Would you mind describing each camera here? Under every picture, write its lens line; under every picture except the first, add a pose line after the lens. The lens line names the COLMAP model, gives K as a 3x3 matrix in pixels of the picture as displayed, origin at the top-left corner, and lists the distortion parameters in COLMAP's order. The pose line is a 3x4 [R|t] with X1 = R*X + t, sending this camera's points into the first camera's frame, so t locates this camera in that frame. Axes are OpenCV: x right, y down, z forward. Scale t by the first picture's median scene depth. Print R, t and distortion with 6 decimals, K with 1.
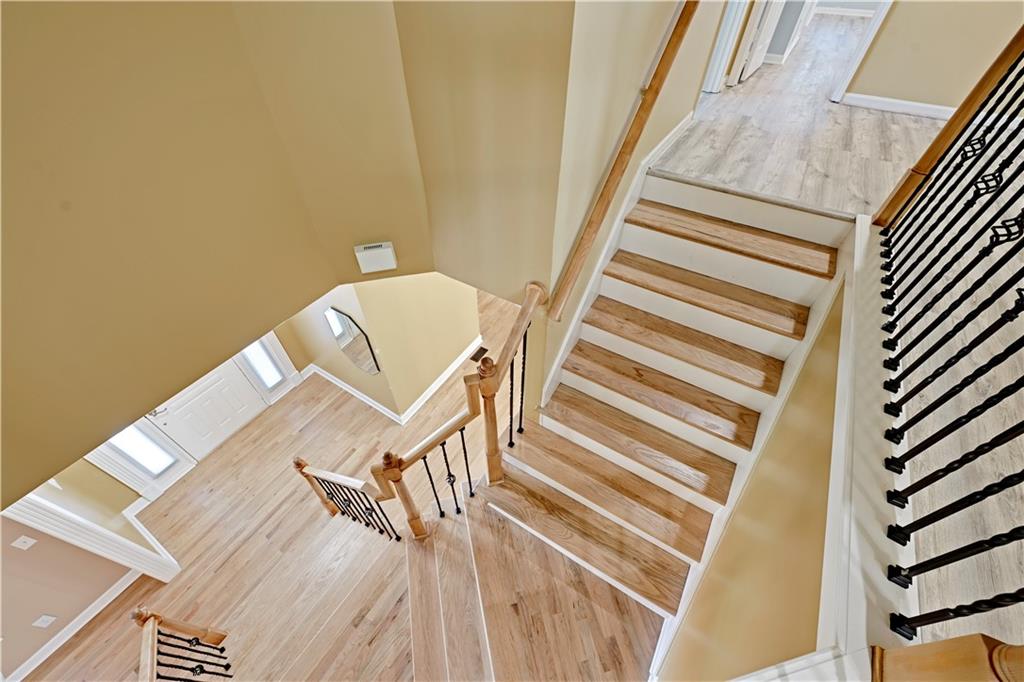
lens RADIAL K [[402.7, 0, 512.0], [0, 402.7, 341.0], [0, 0, 1]] dist [0.000094, 0.000039]
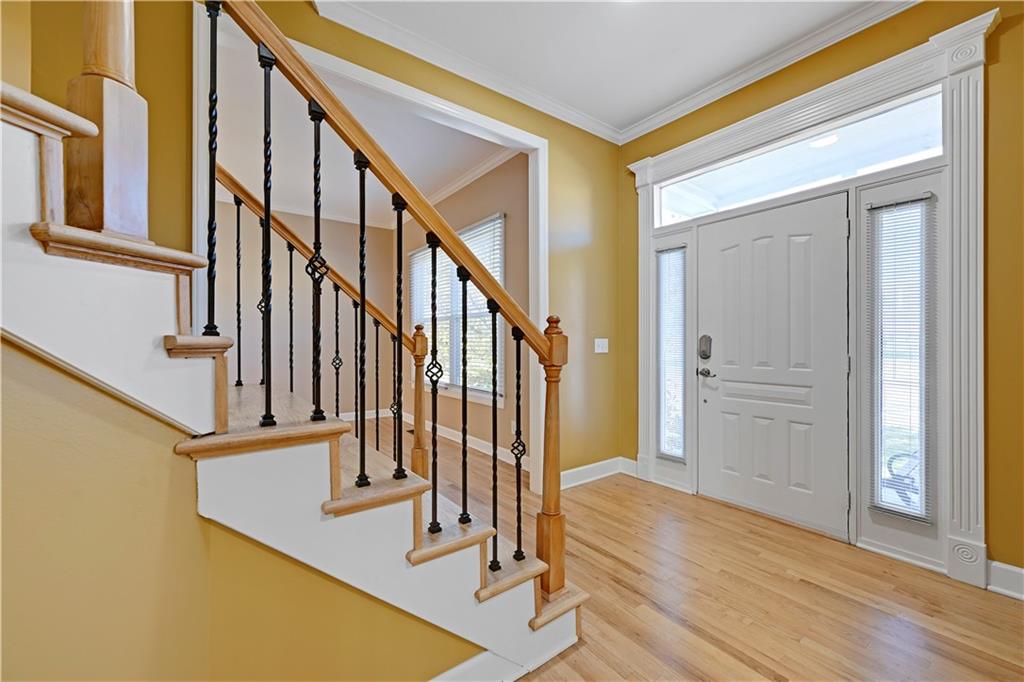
lens RADIAL K [[402.7, 0, 512.0], [0, 402.7, 341.0], [0, 0, 1]] dist [0.000094, 0.000039]
pose [[-0.361669, -0.001445, -0.932305, -0.073649], [-0.673588, 0.691779, 0.260233, 0.208962], [0.644574, 0.722108, -0.251168, 1.024442]]
